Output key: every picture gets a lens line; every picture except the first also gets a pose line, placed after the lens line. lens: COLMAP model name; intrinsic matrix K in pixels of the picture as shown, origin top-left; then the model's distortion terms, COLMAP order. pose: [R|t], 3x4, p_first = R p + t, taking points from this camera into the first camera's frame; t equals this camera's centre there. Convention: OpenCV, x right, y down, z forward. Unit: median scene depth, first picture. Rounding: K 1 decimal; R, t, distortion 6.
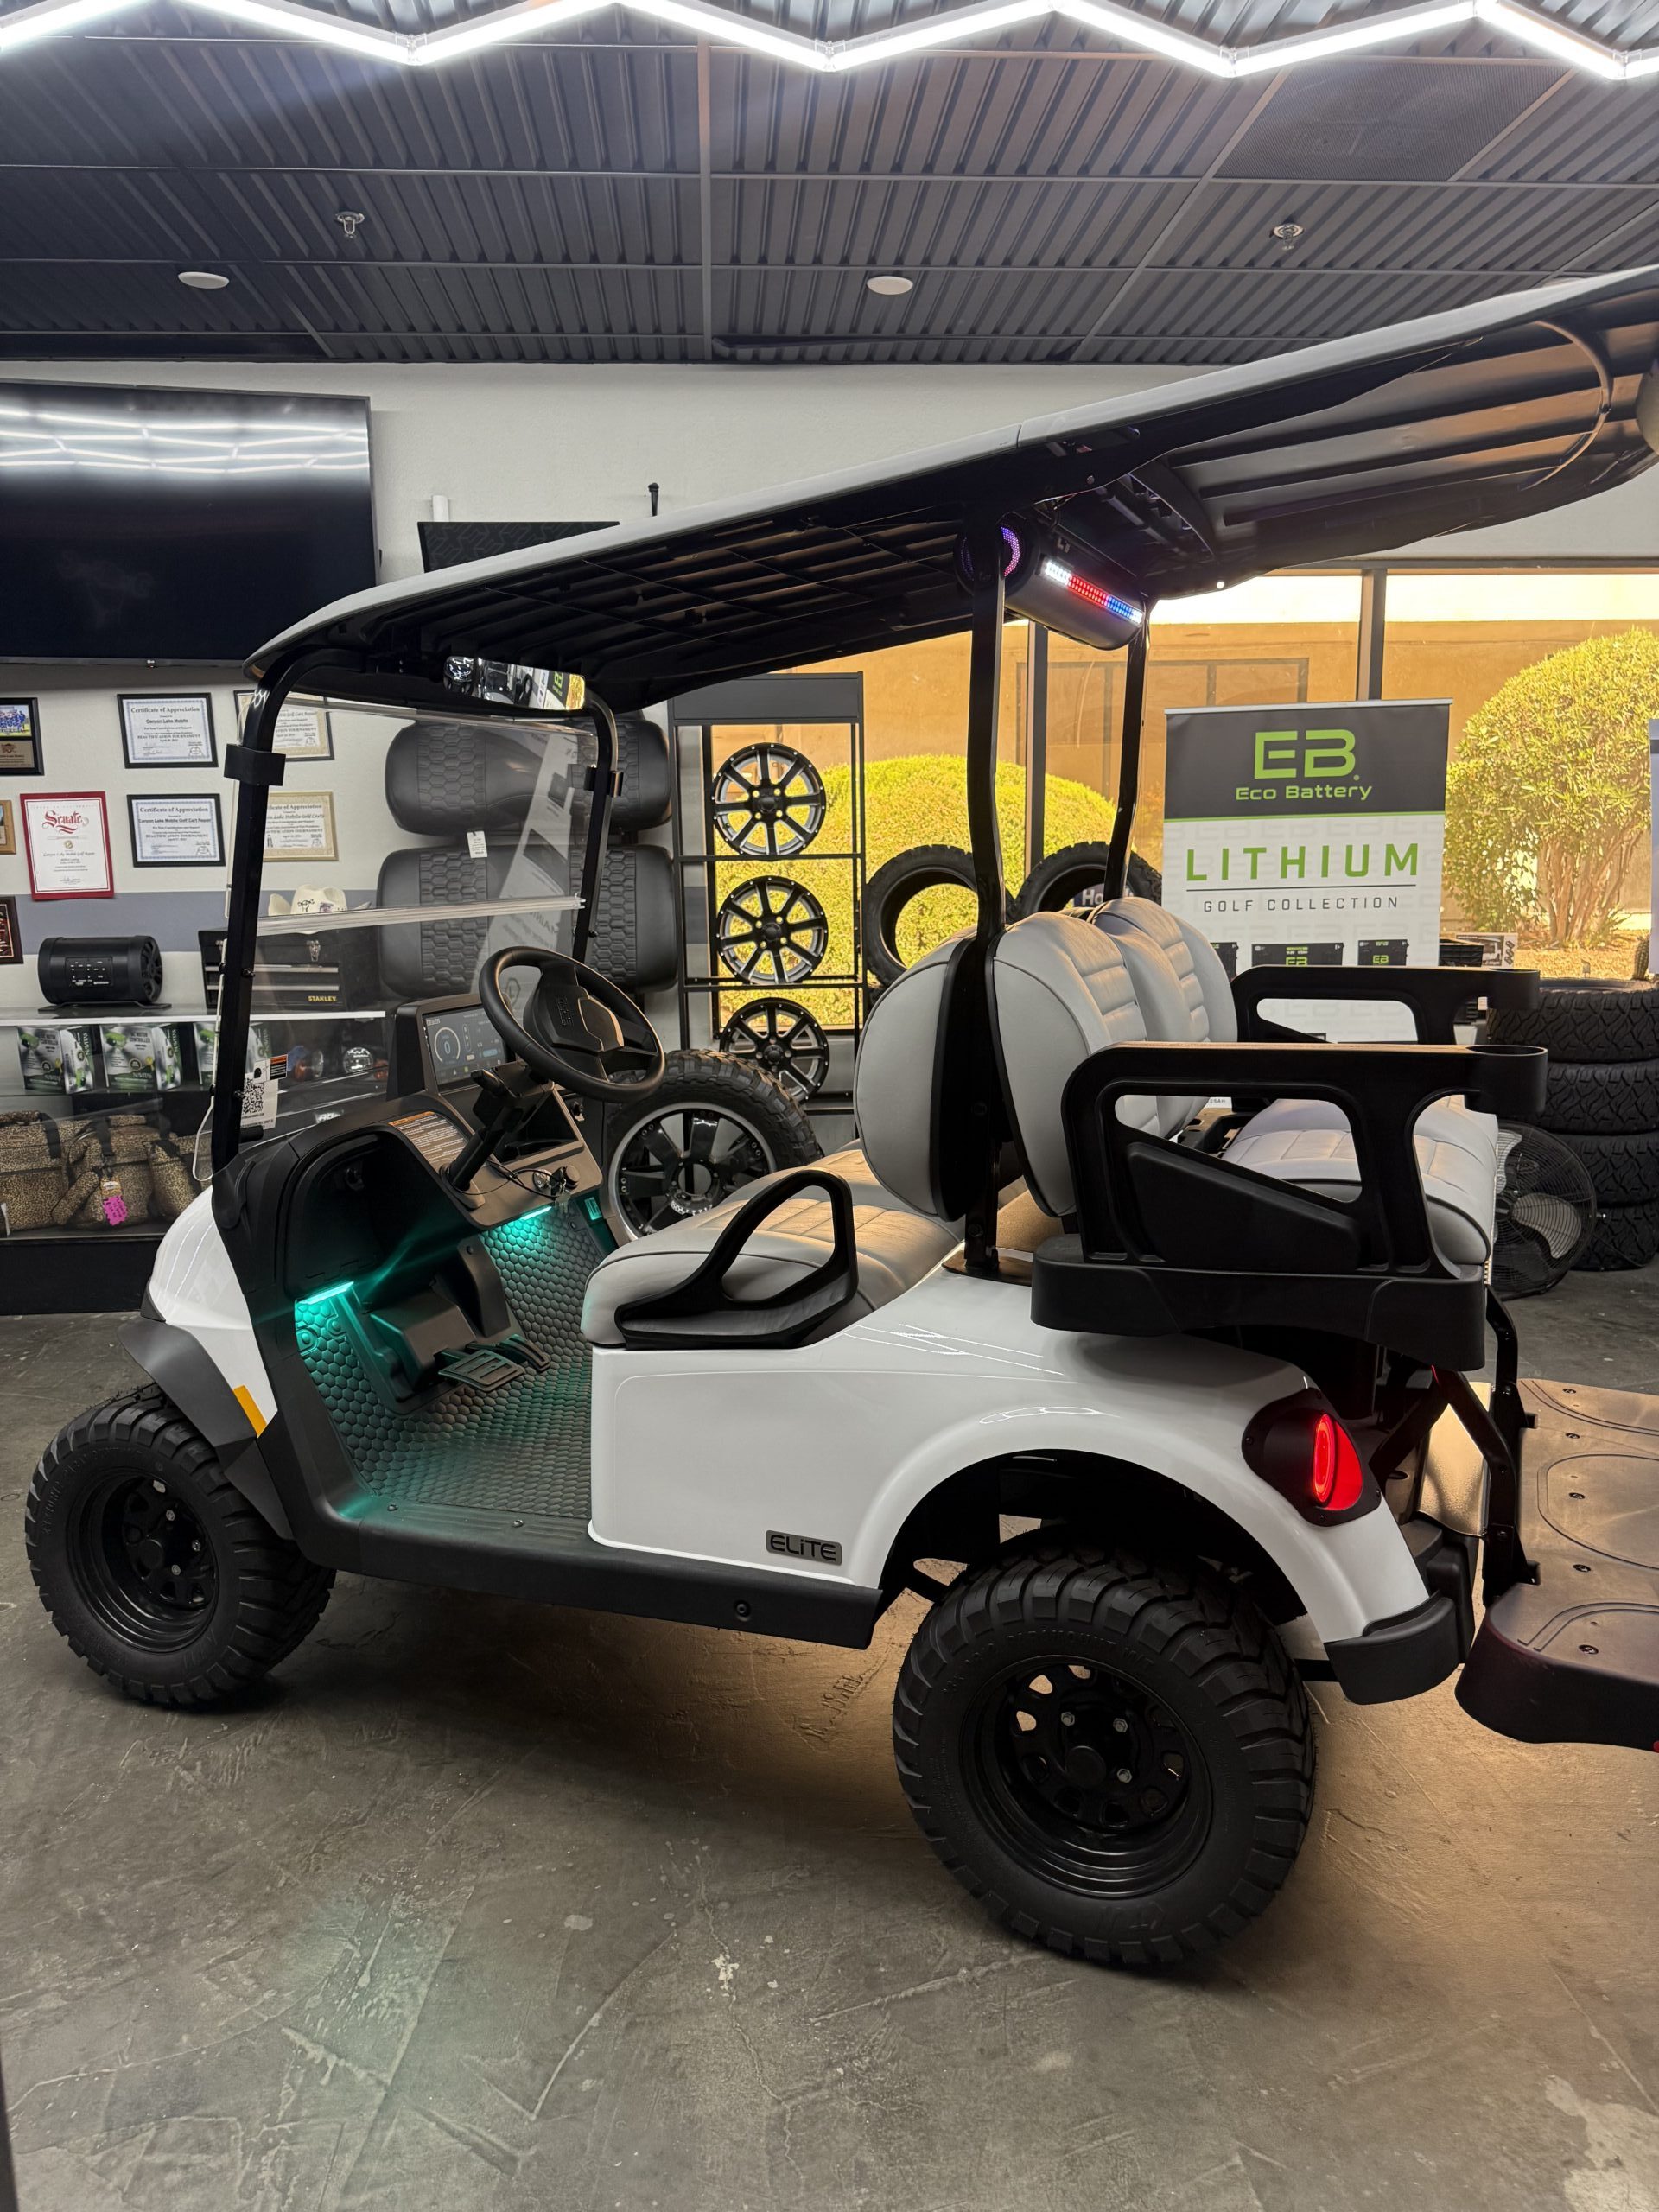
lens RADIAL K [[1619.2, 0, 829.1], [0, 1619.2, 1104.1], [0, 0, 1]] dist [0.007383, -0.004683]
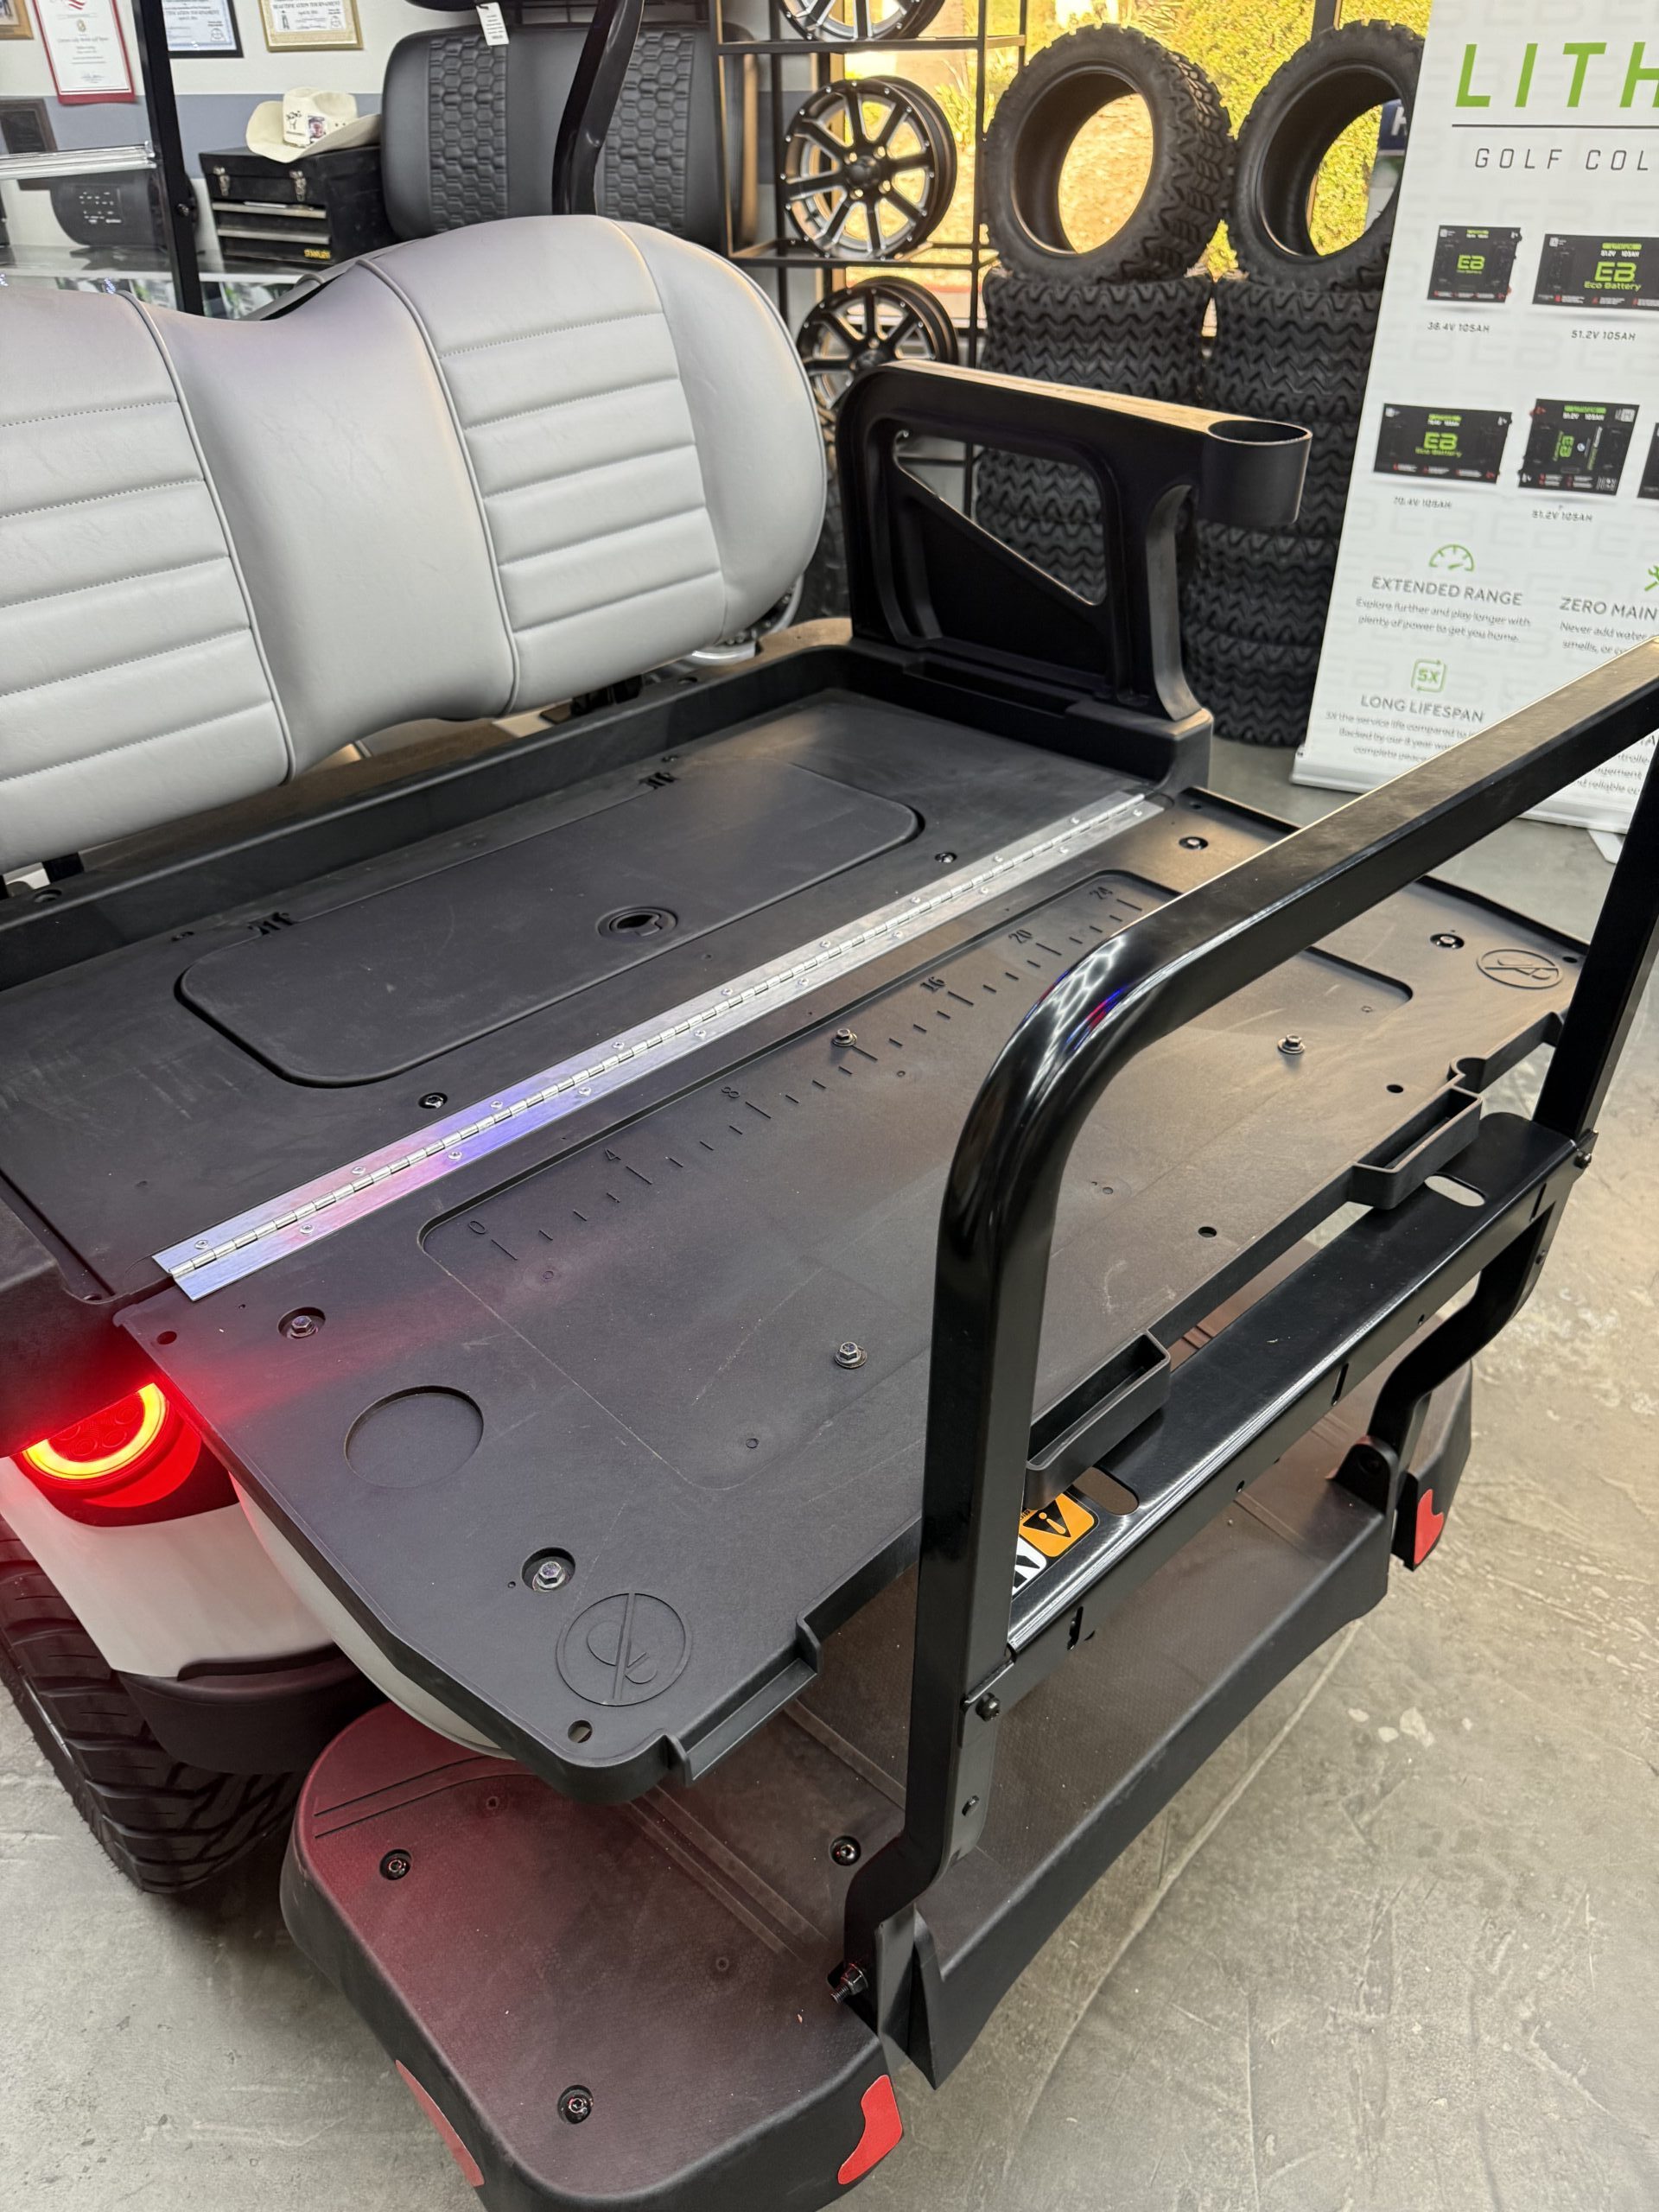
lens RADIAL K [[1619.2, 0, 835.4], [0, 1619.2, 1098.5], [0, 0, 1]] dist [0.007383, -0.004683]
pose [[0.922317, 0.211137, -0.323656, 0.263321], [-0.060379, 0.905994, 0.418963, -0.037302], [0.381689, -0.366874, 0.848361, 0.259807]]
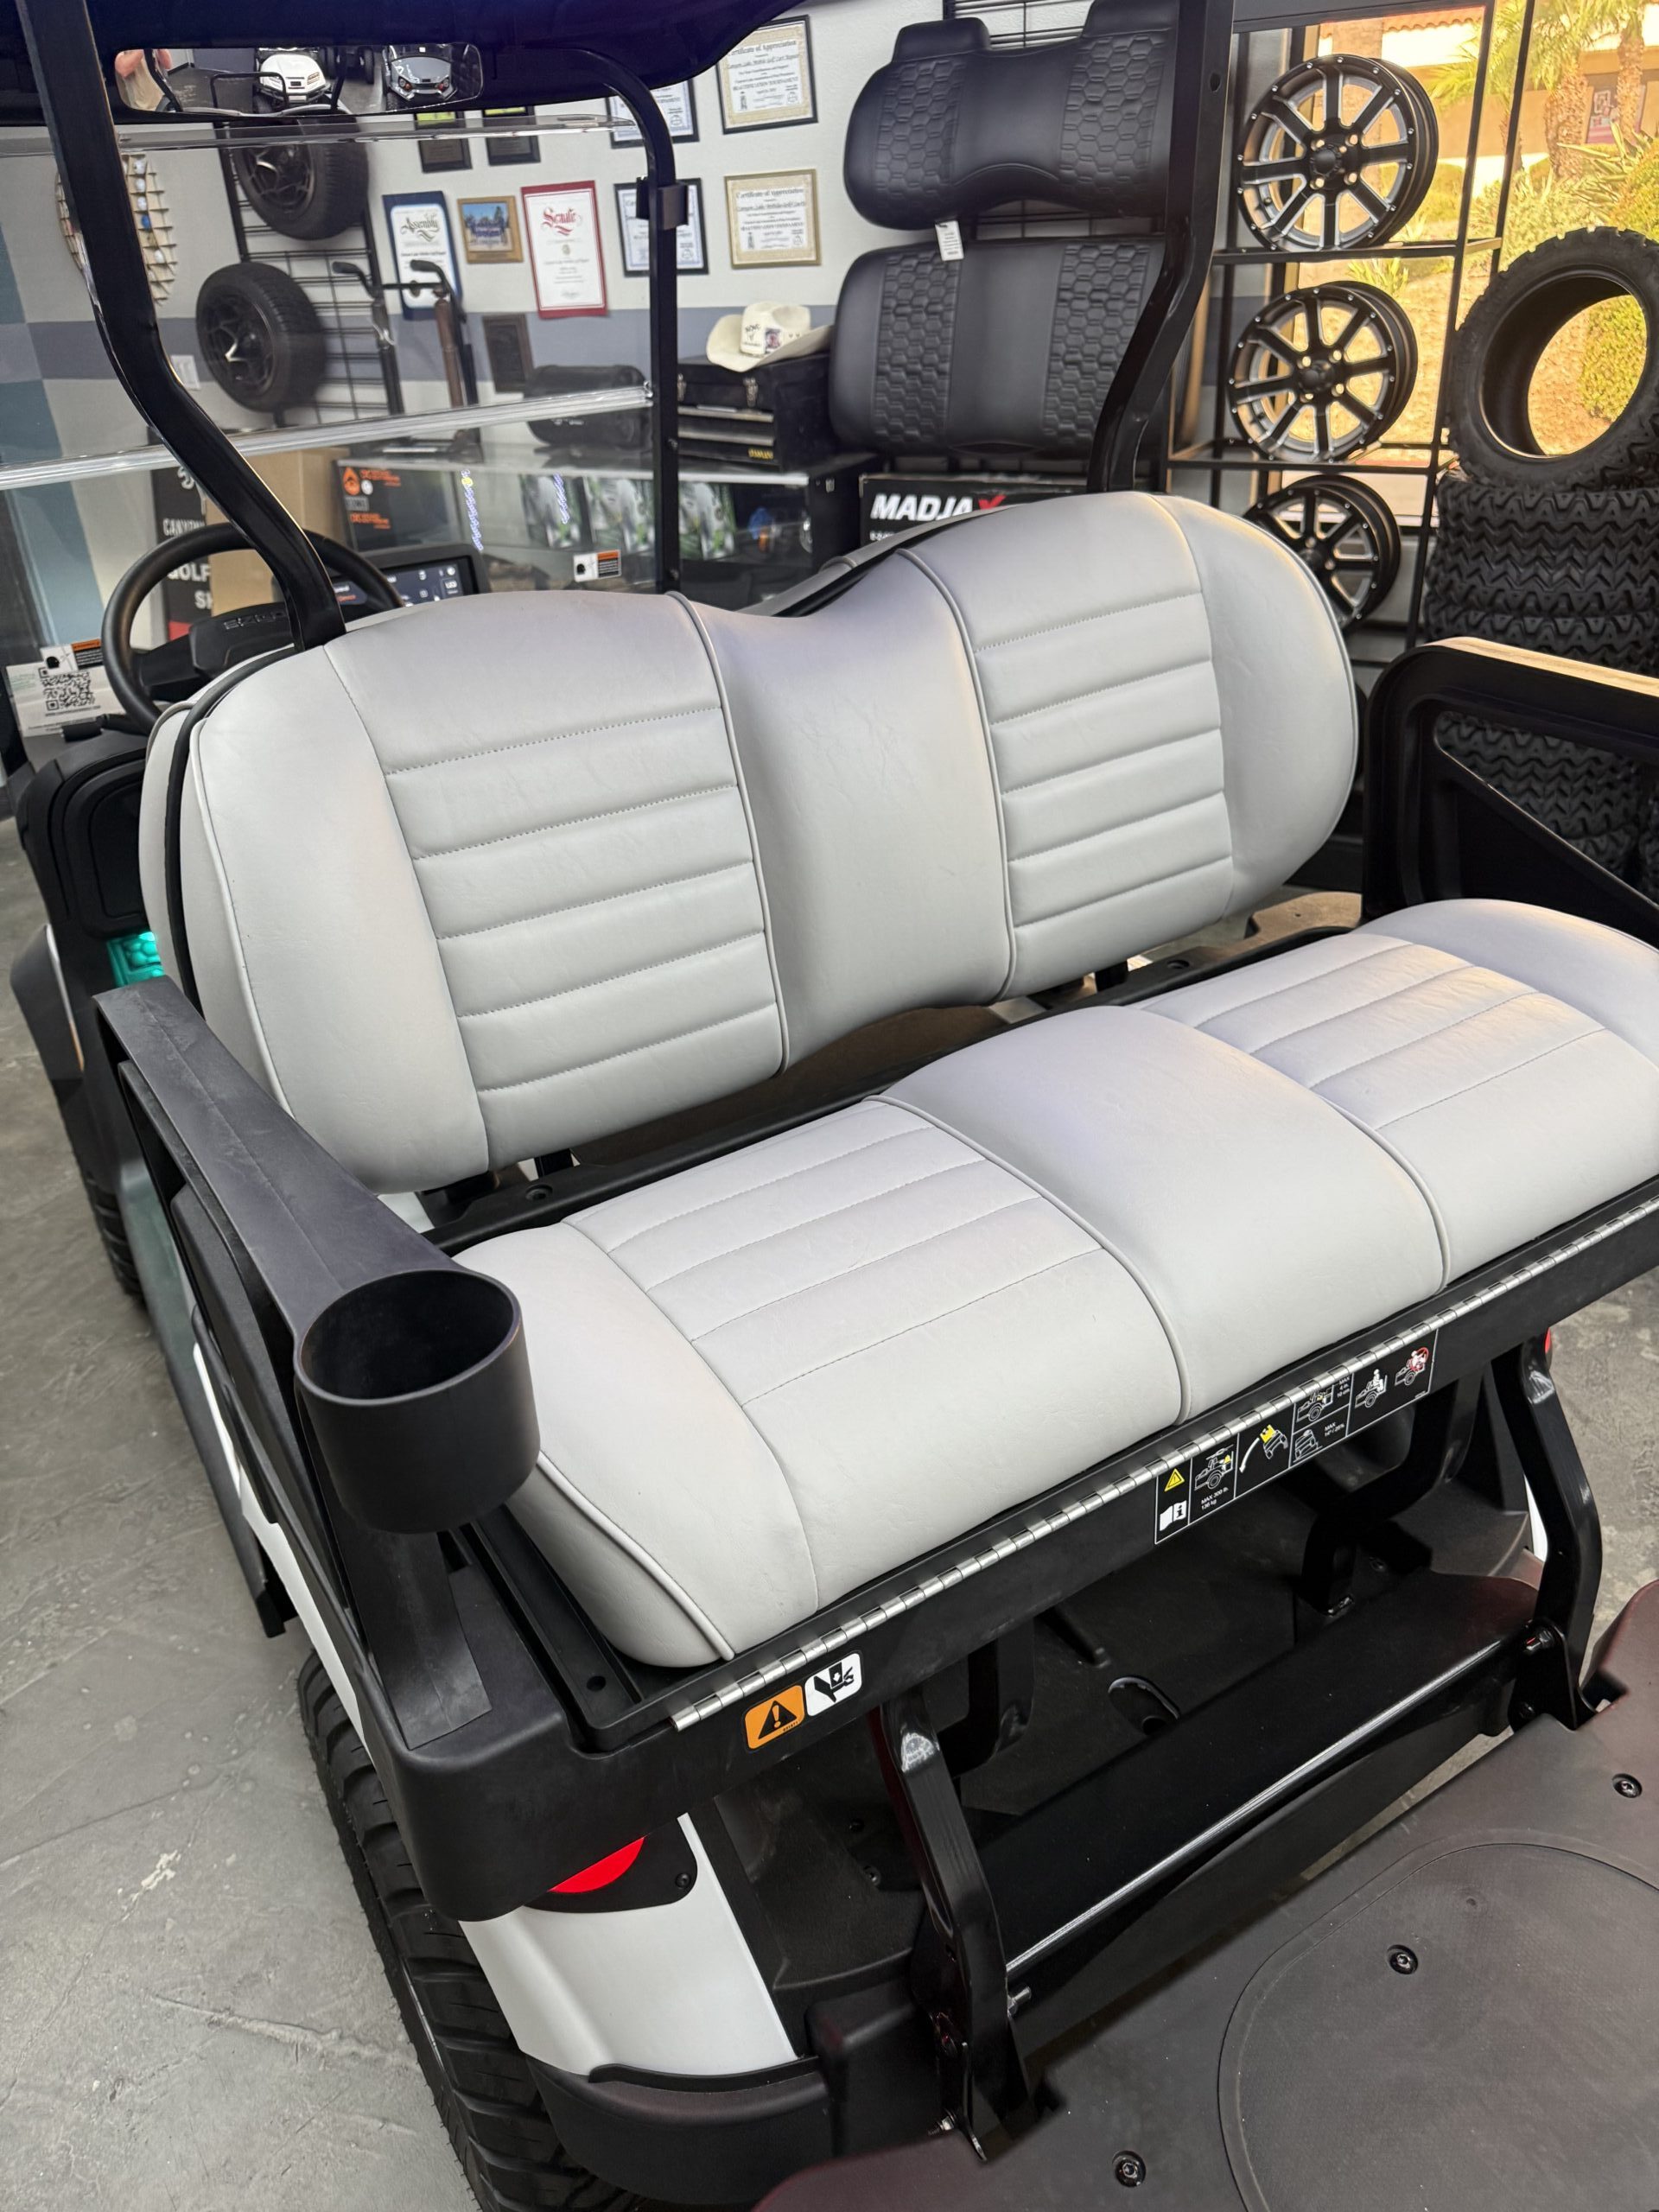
lens RADIAL K [[1619.2, 0, 828.0], [0, 1619.2, 1087.9], [0, 0, 1]] dist [0.007383, -0.004683]
pose [[0.821111, 0.248624, -0.513772, 0.220003], [-0.060832, 0.933136, 0.354341, -0.056659], [0.567517, -0.259700, 0.781333, 0.276815]]
